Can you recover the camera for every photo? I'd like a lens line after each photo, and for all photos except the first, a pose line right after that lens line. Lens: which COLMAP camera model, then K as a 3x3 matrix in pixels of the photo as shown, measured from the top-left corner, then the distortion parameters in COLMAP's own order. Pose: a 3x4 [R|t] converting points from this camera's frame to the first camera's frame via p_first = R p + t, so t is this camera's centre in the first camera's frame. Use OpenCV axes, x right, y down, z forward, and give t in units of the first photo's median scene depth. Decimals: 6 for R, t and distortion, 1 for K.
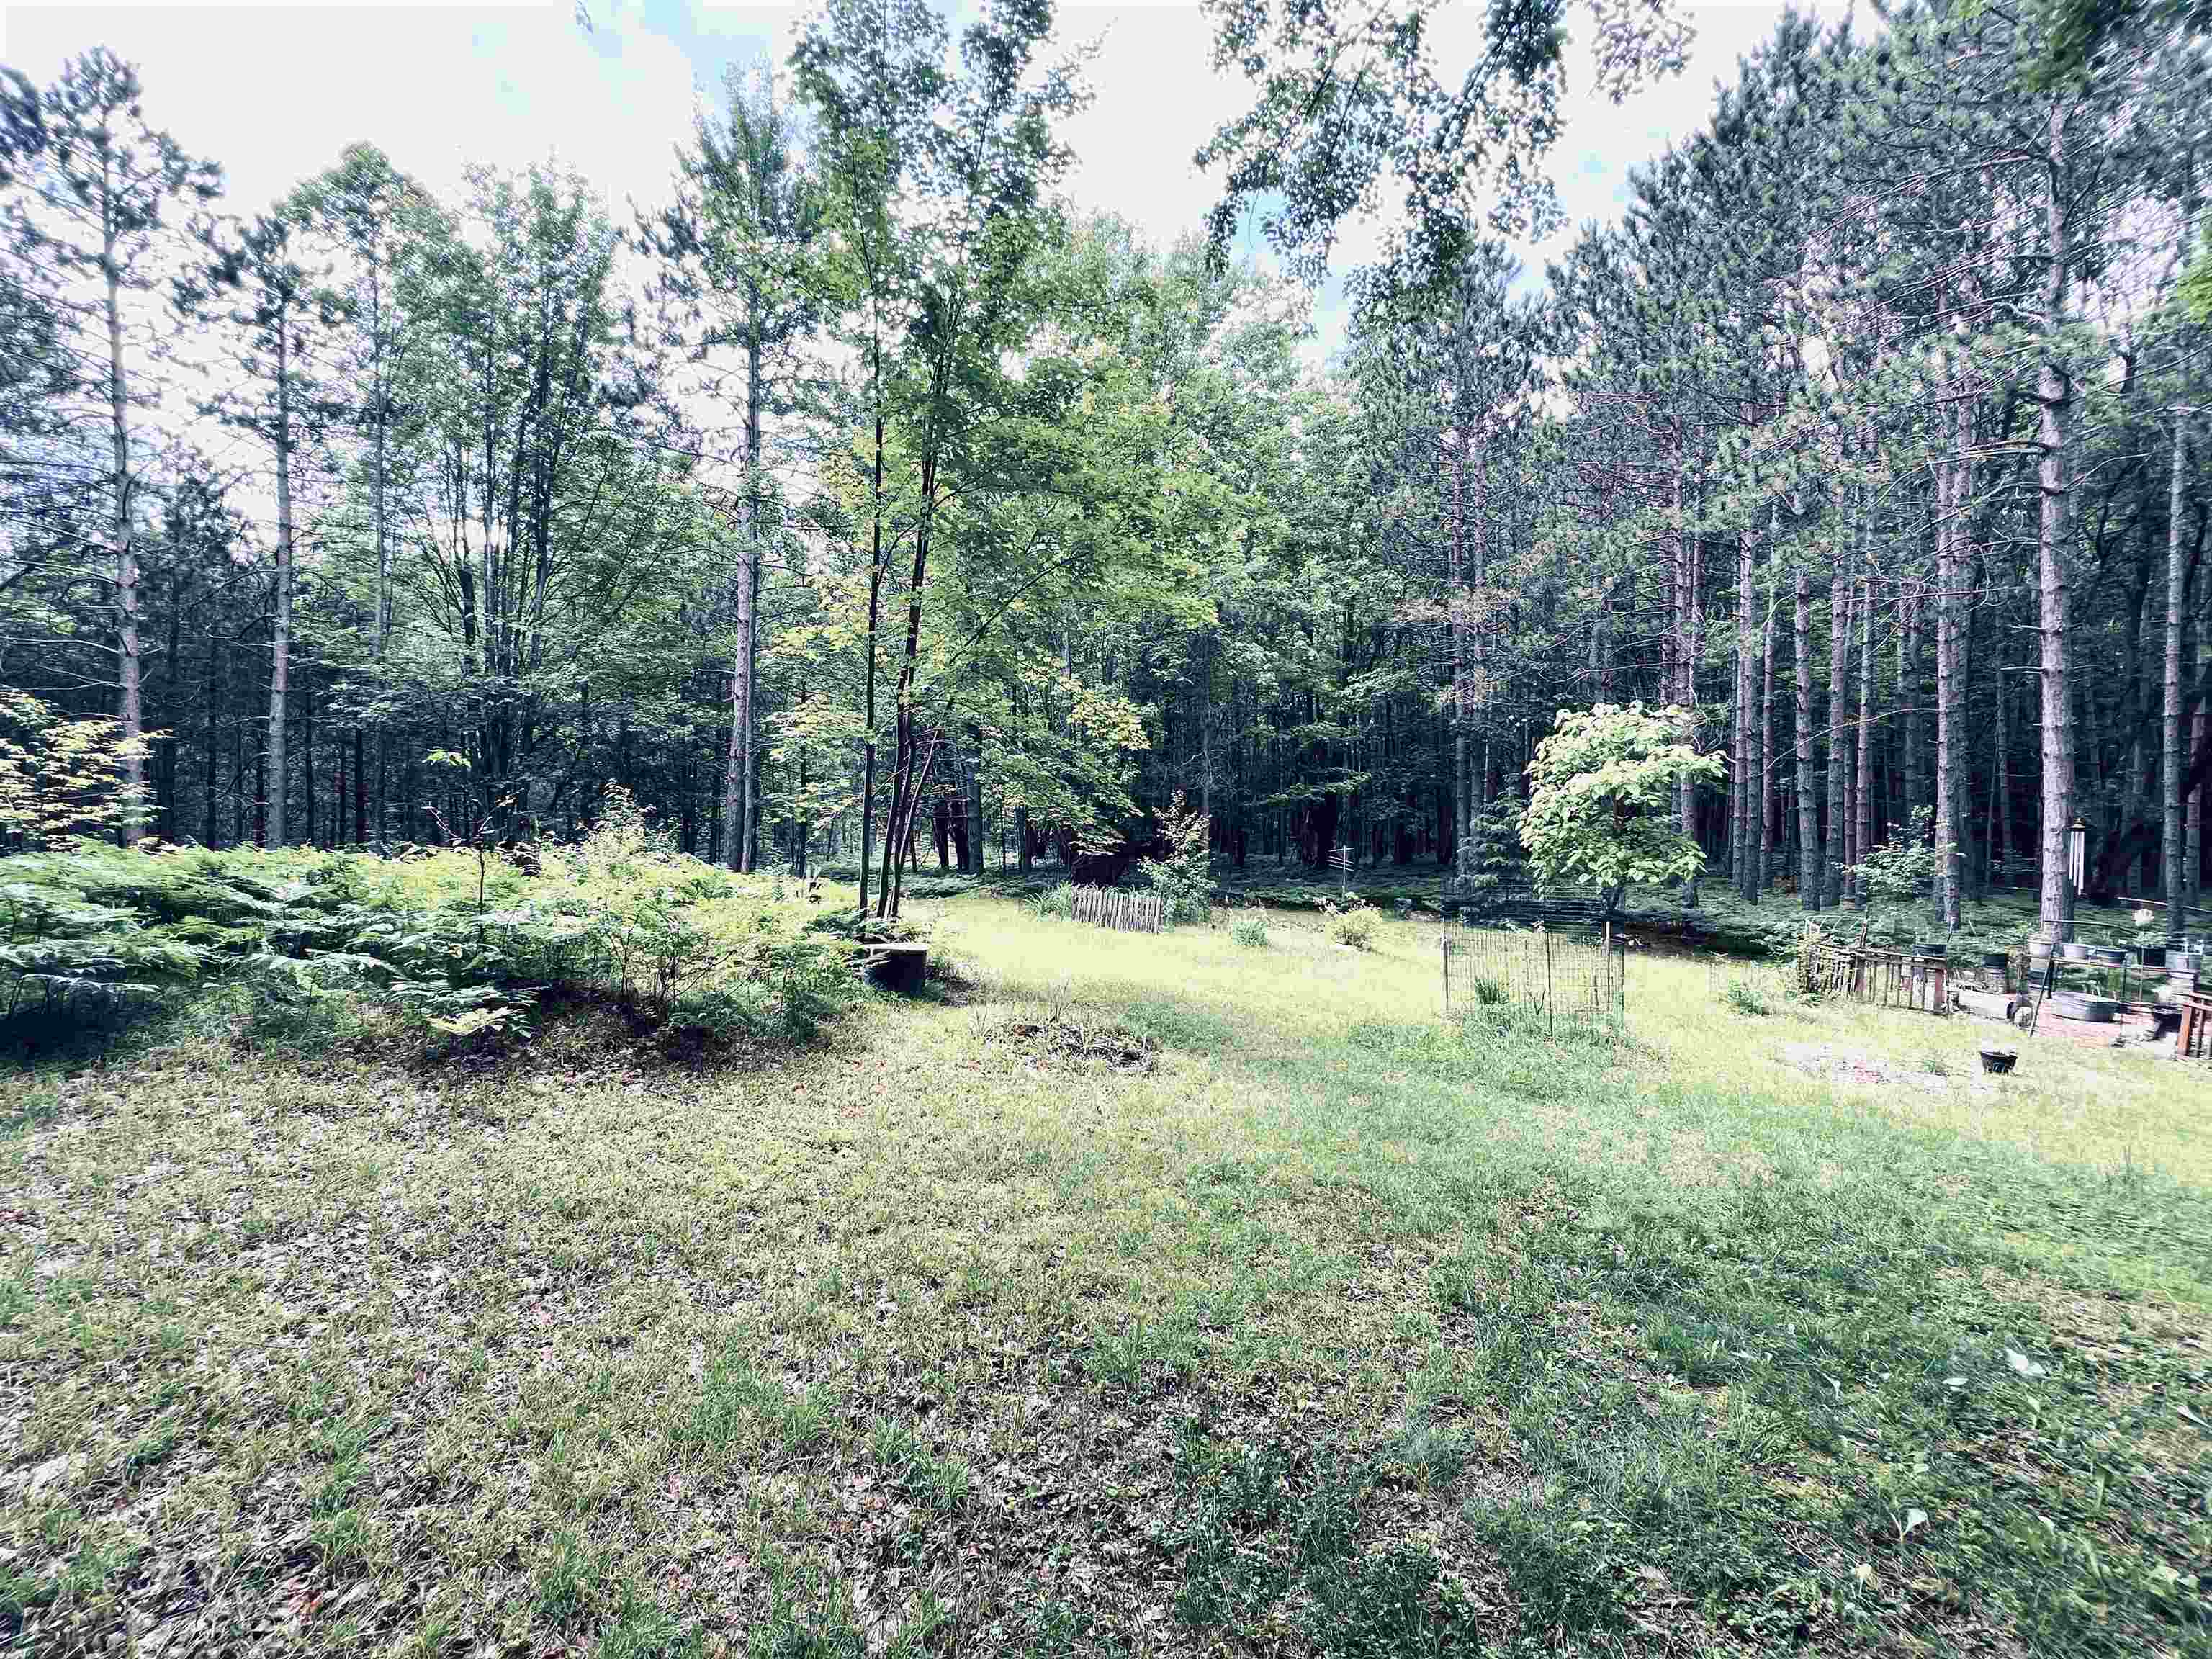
lens RADIAL K [[889.2, 0, 1110.8], [0, 889.2, 824.8], [0, 0, 1]] dist [-0.003012, -0.000181]
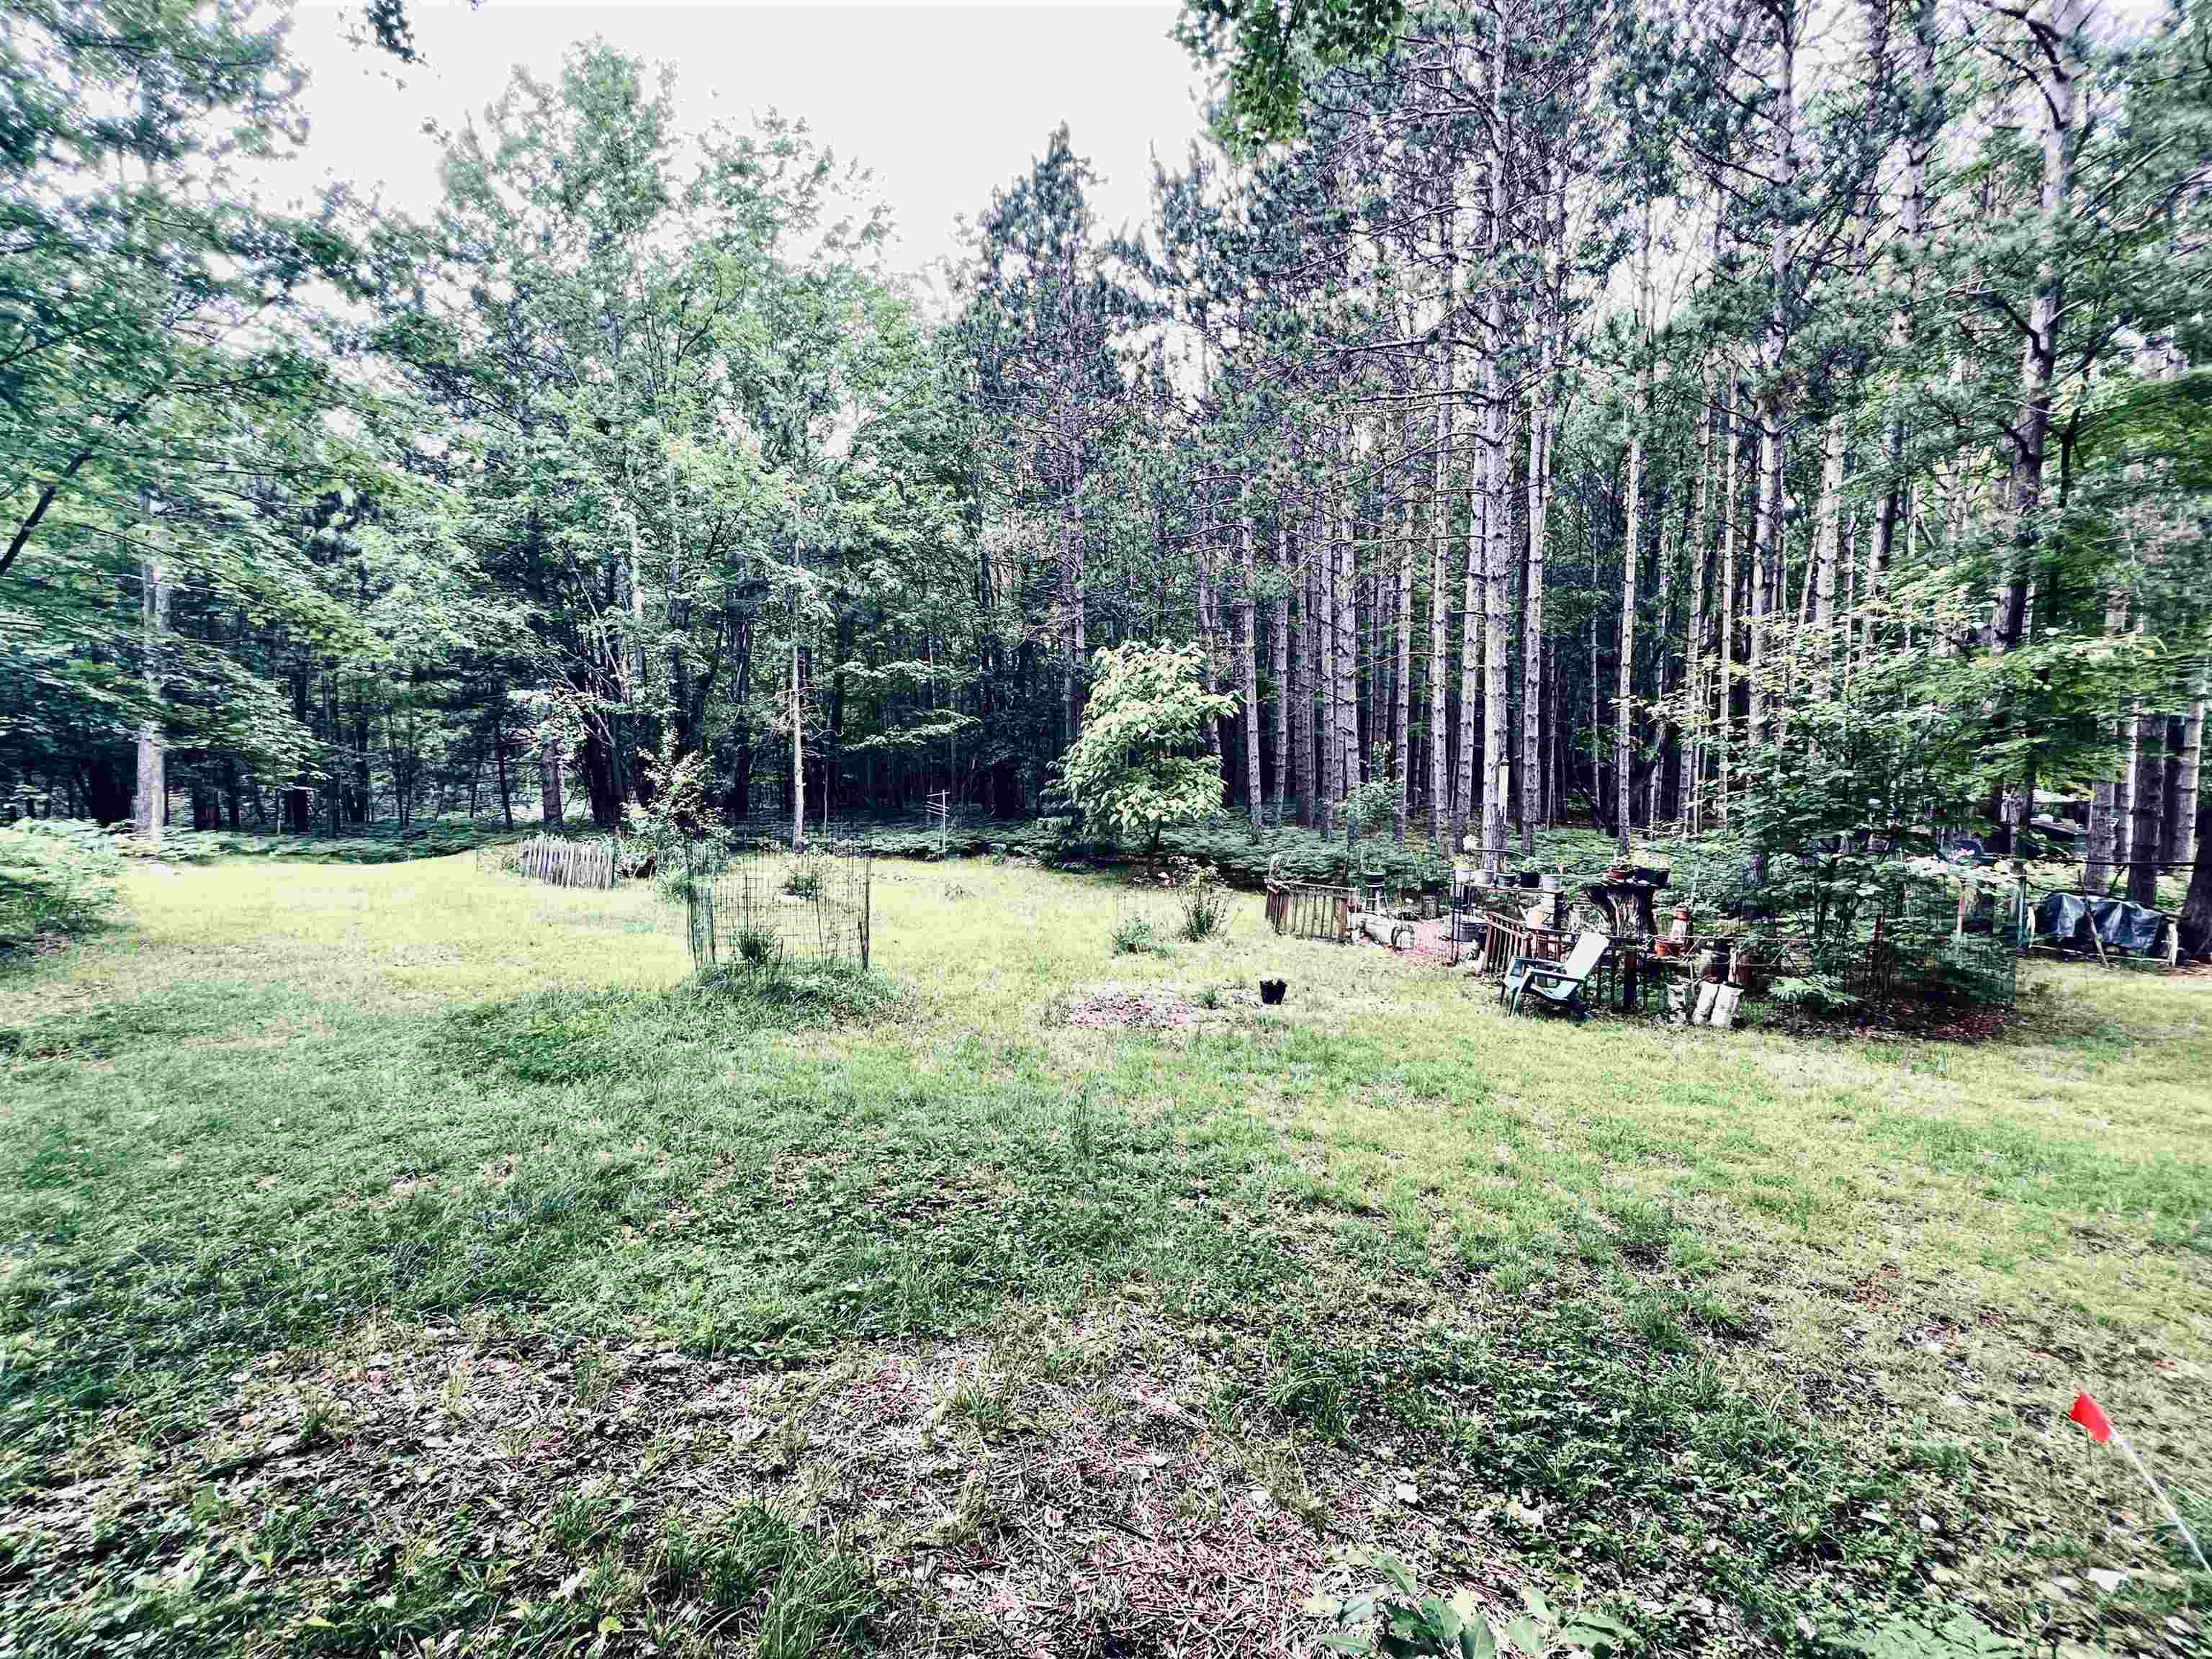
lens RADIAL K [[889.2, 0, 1095.2], [0, 889.2, 831.3], [0, 0, 1]] dist [-0.003012, -0.000181]
pose [[0.974842, -0.021645, 0.221844, 0.295537], [0.008093, 0.998055, 0.061817, 0.012750], [-0.222750, -0.058466, 0.973121, 0.043184]]
